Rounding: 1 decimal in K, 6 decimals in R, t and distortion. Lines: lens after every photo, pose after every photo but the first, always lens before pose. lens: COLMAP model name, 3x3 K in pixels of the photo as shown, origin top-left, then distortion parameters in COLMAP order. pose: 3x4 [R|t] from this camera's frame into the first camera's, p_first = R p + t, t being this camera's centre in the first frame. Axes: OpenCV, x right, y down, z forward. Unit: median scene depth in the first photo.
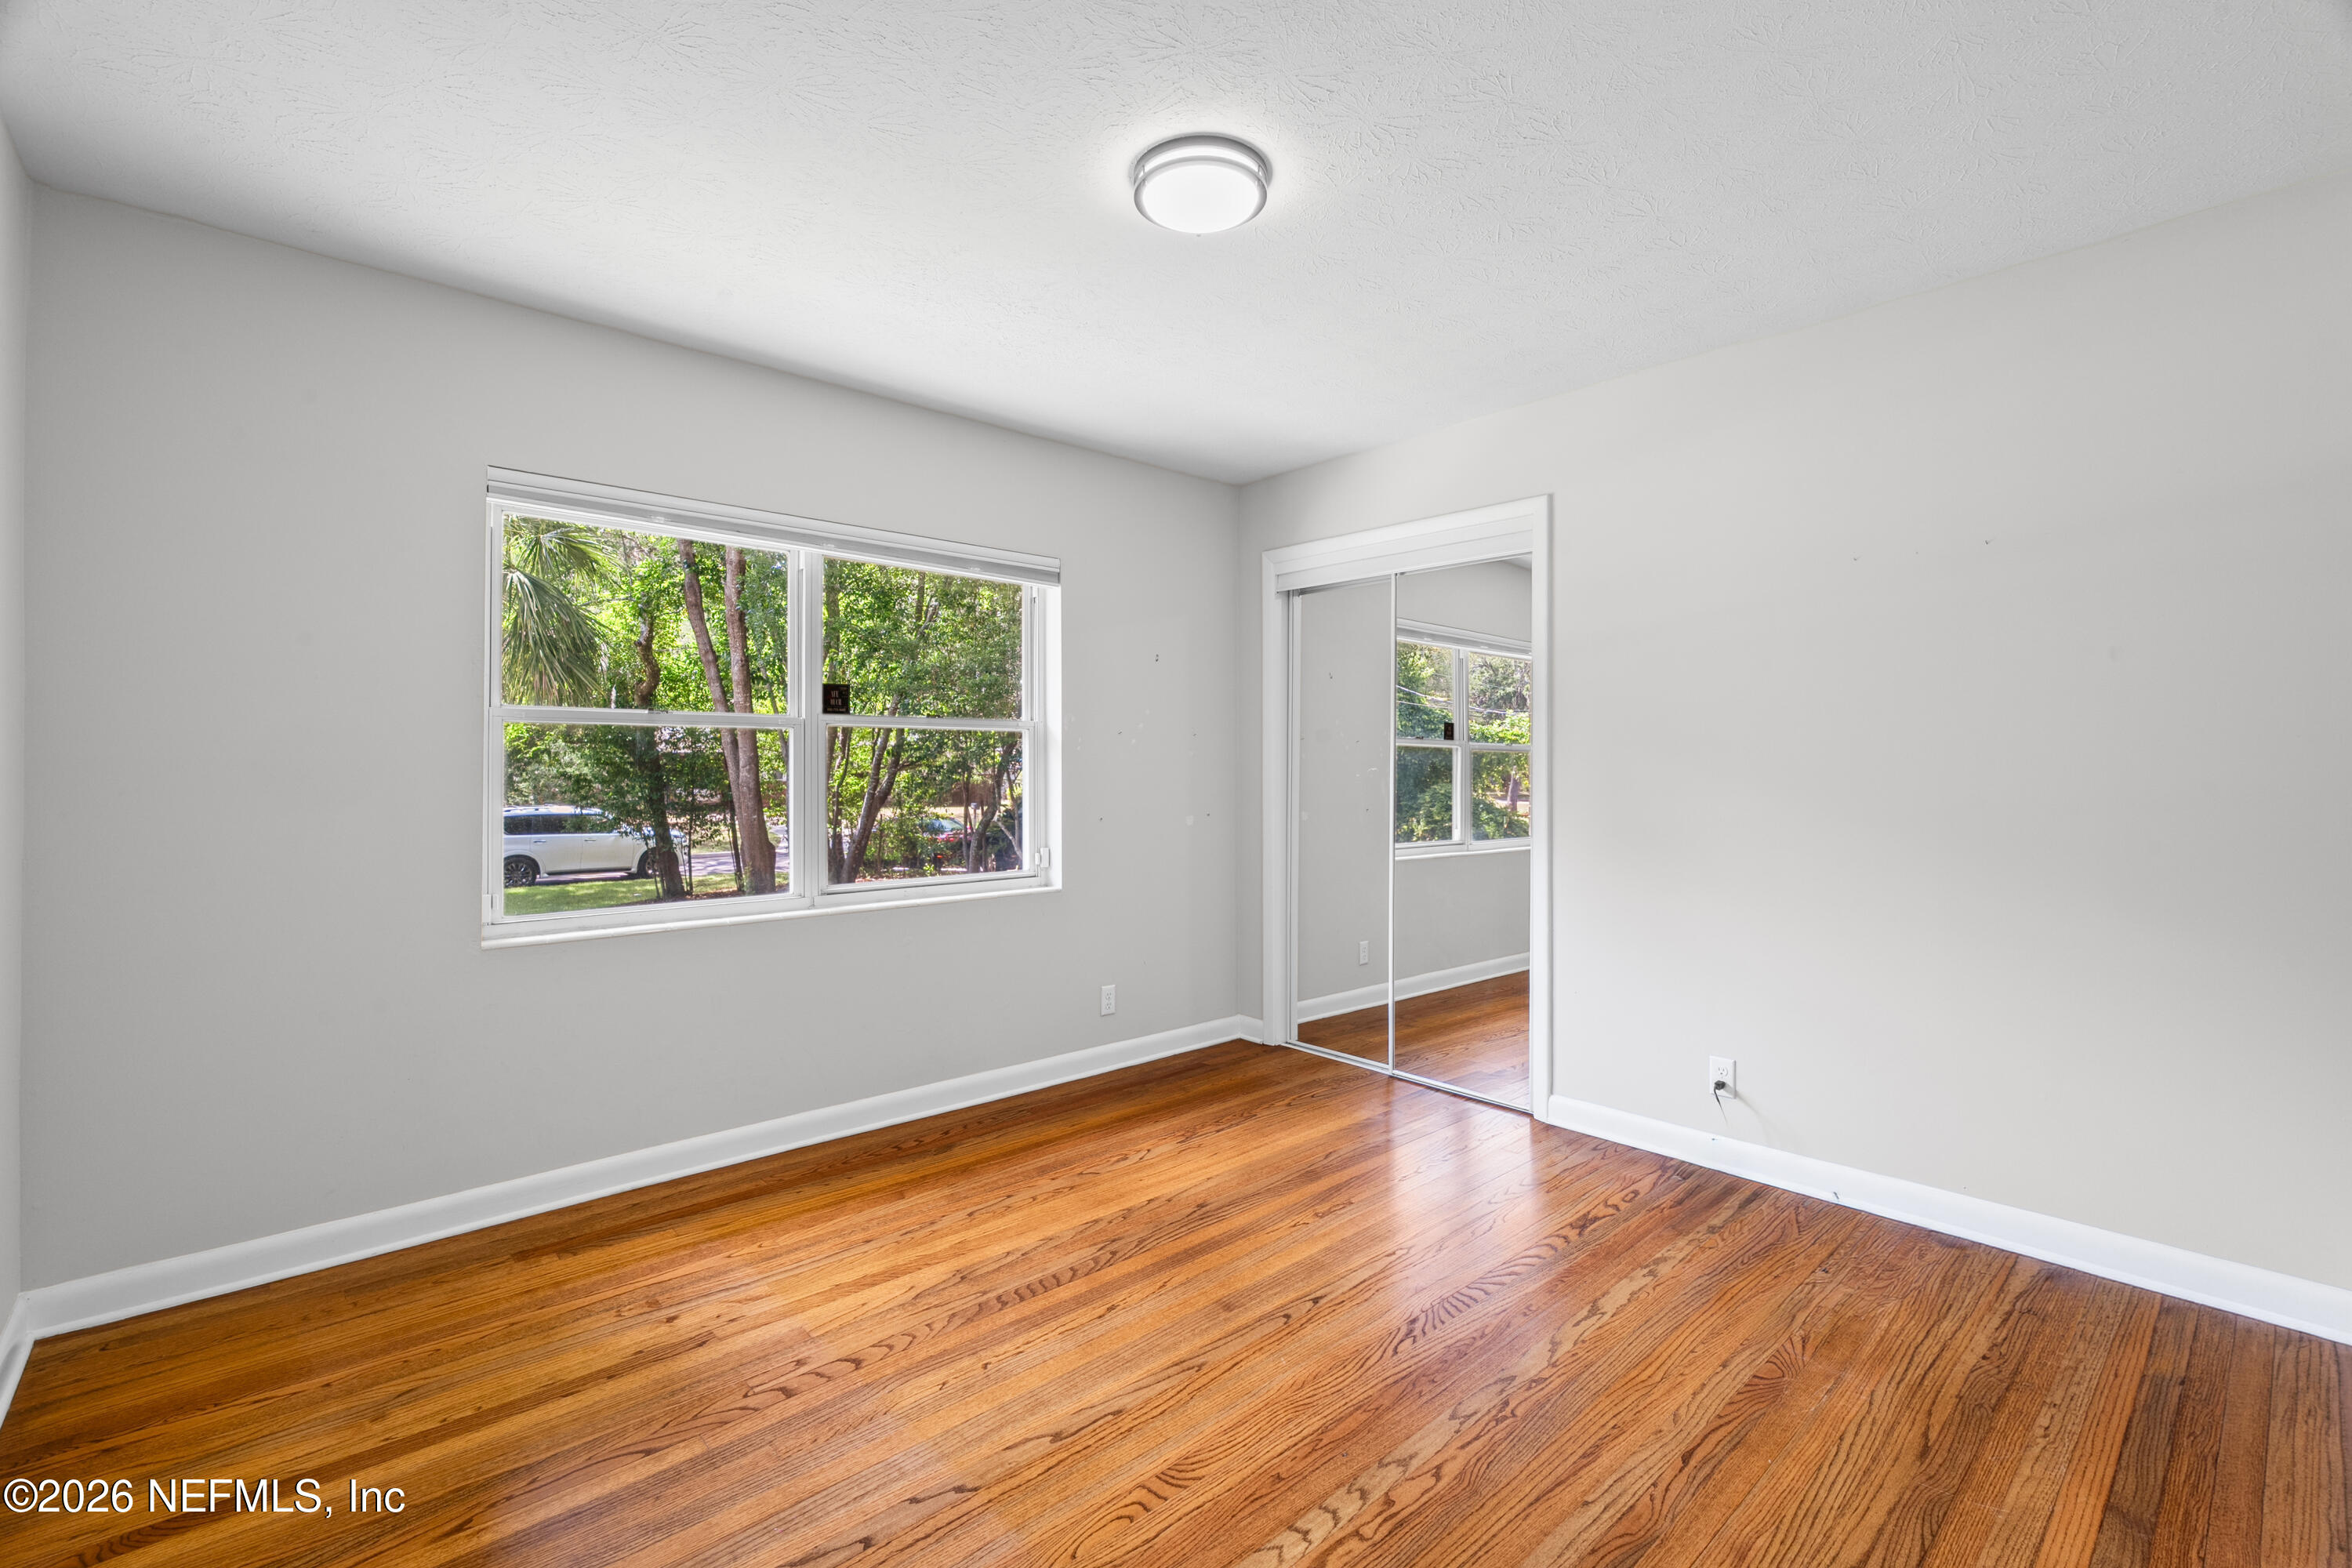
lens RADIAL K [[1050.4, 0, 1186.6], [0, 1050.4, 769.5], [0, 0, 1]] dist [-0.001374, -0.000667]
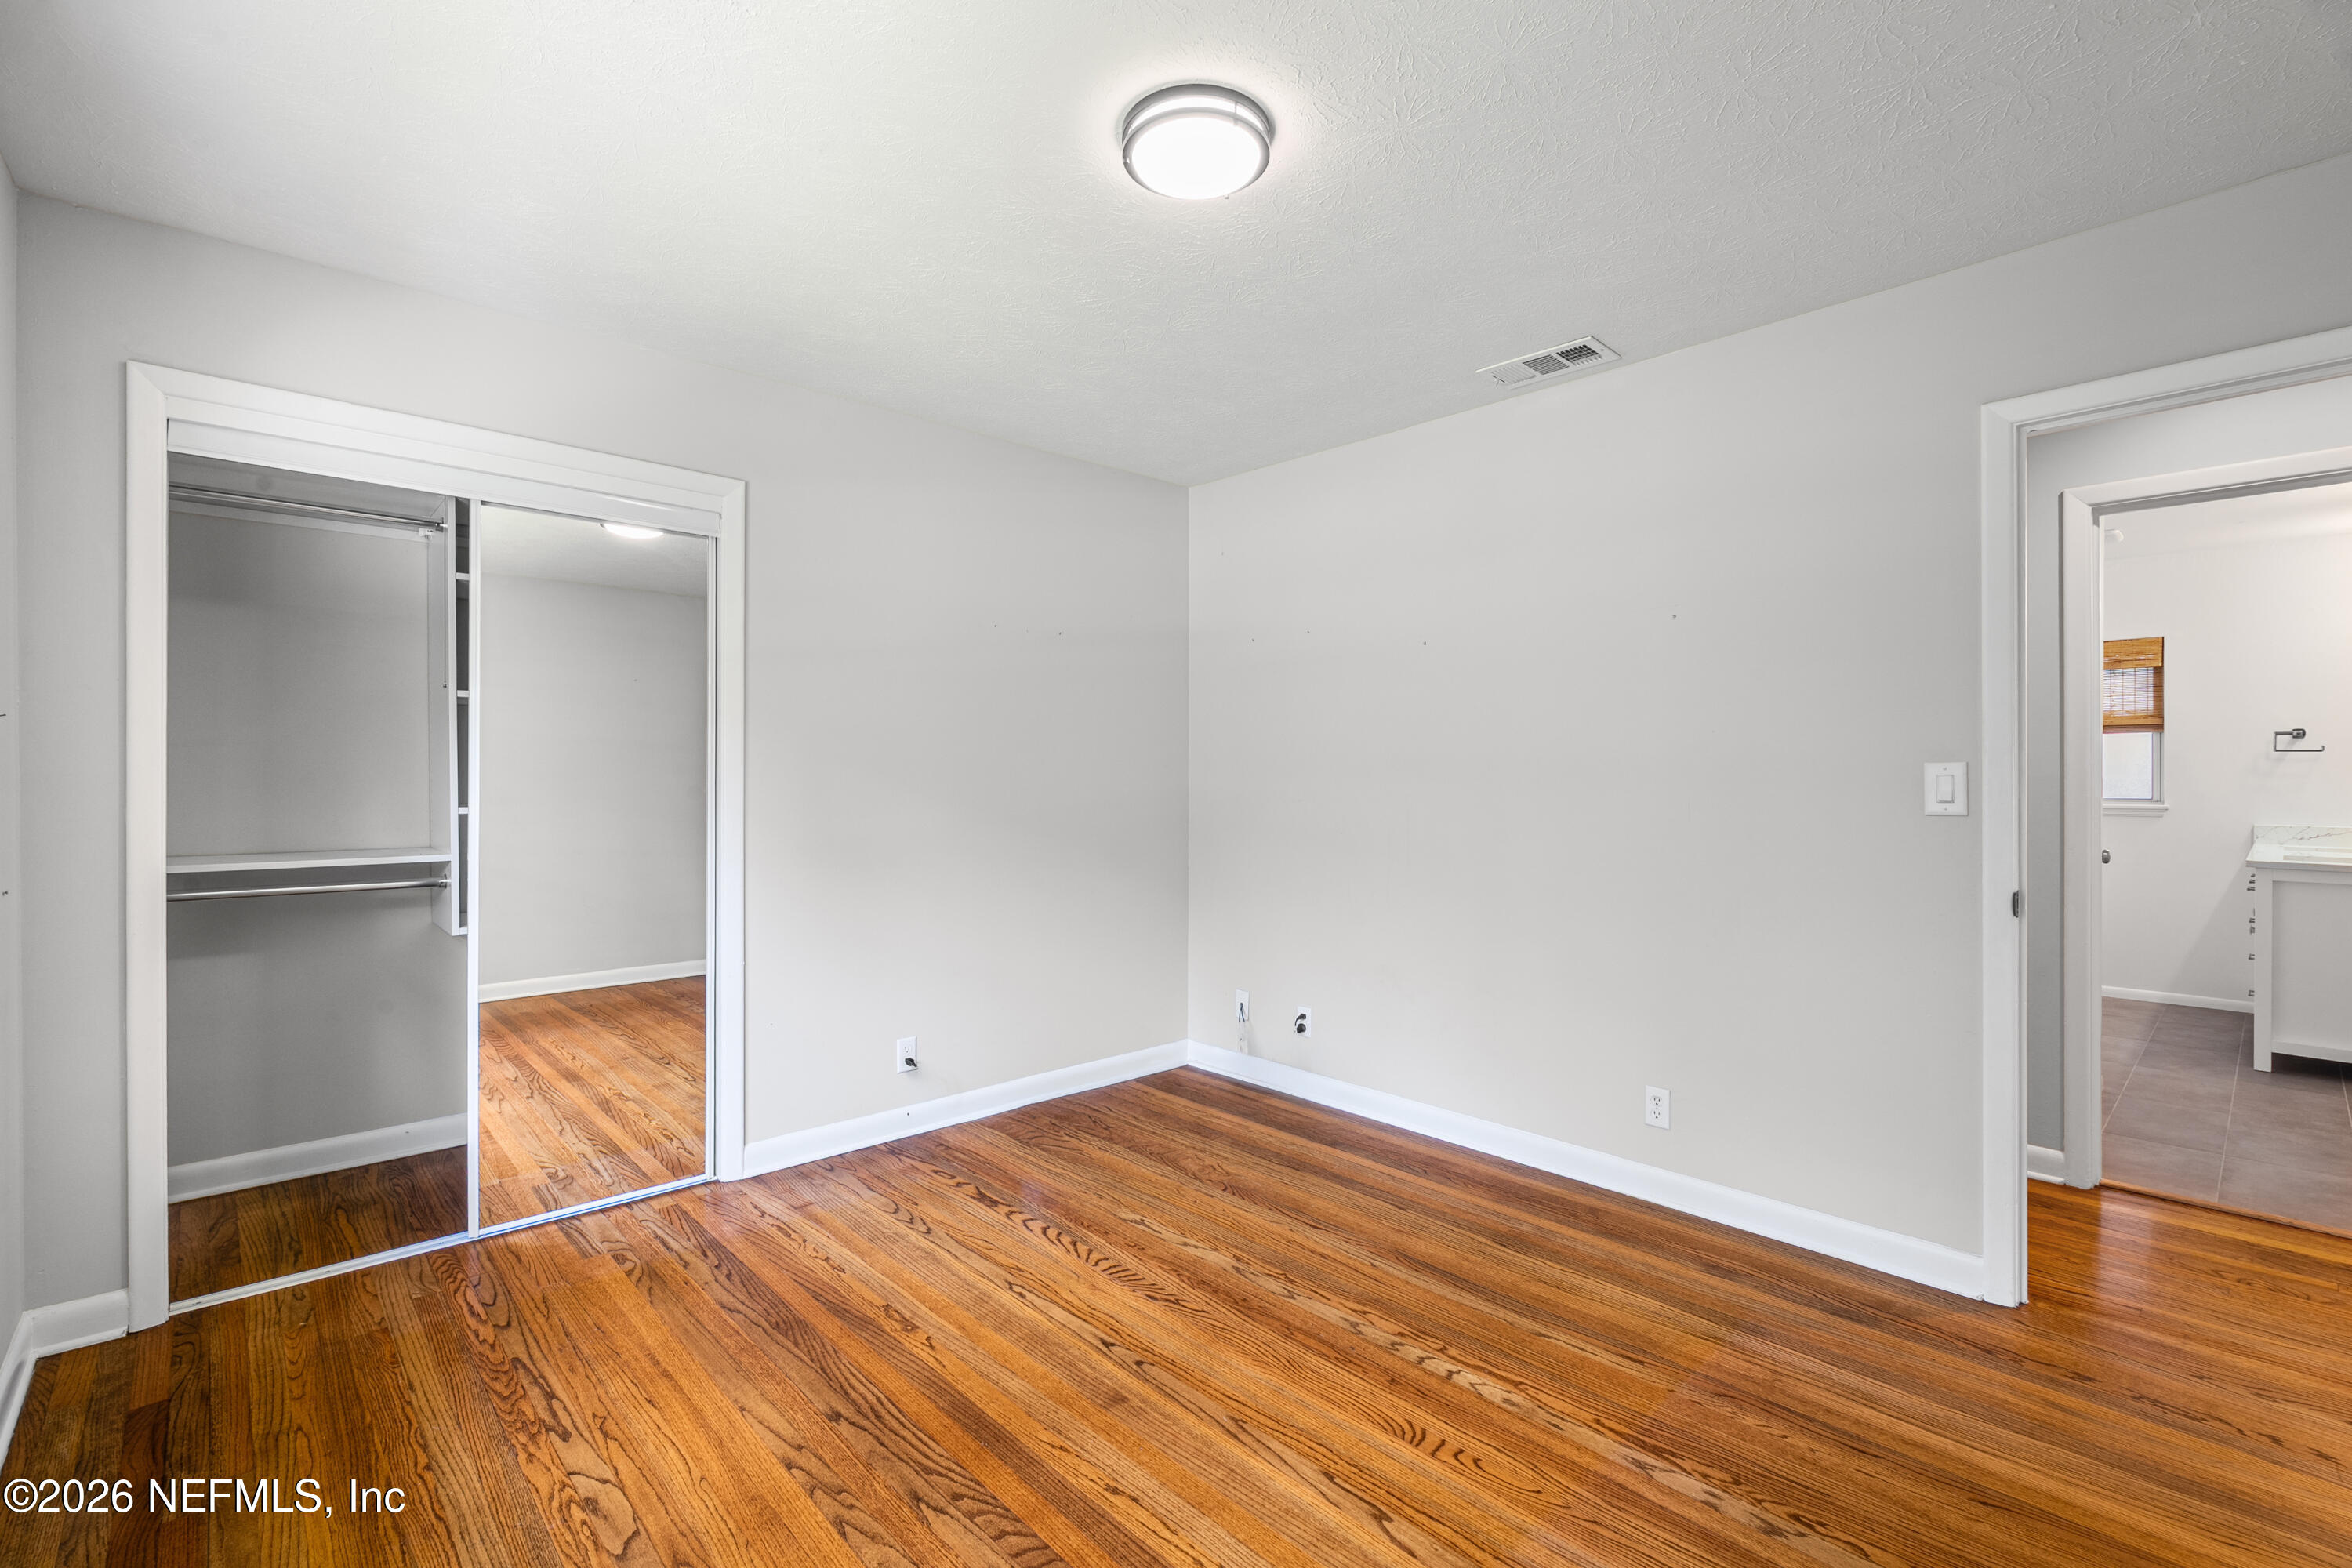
lens RADIAL K [[1050.4, 0, 1160.0], [0, 1050.4, 781.4], [0, 0, 1]] dist [-0.001374, -0.000667]
pose [[-0.012963, -0.002815, 0.999912, -0.778193], [0.003002, 0.999991, 0.002854, -0.008655], [-0.999911, 0.003039, -0.012954, 0.902126]]
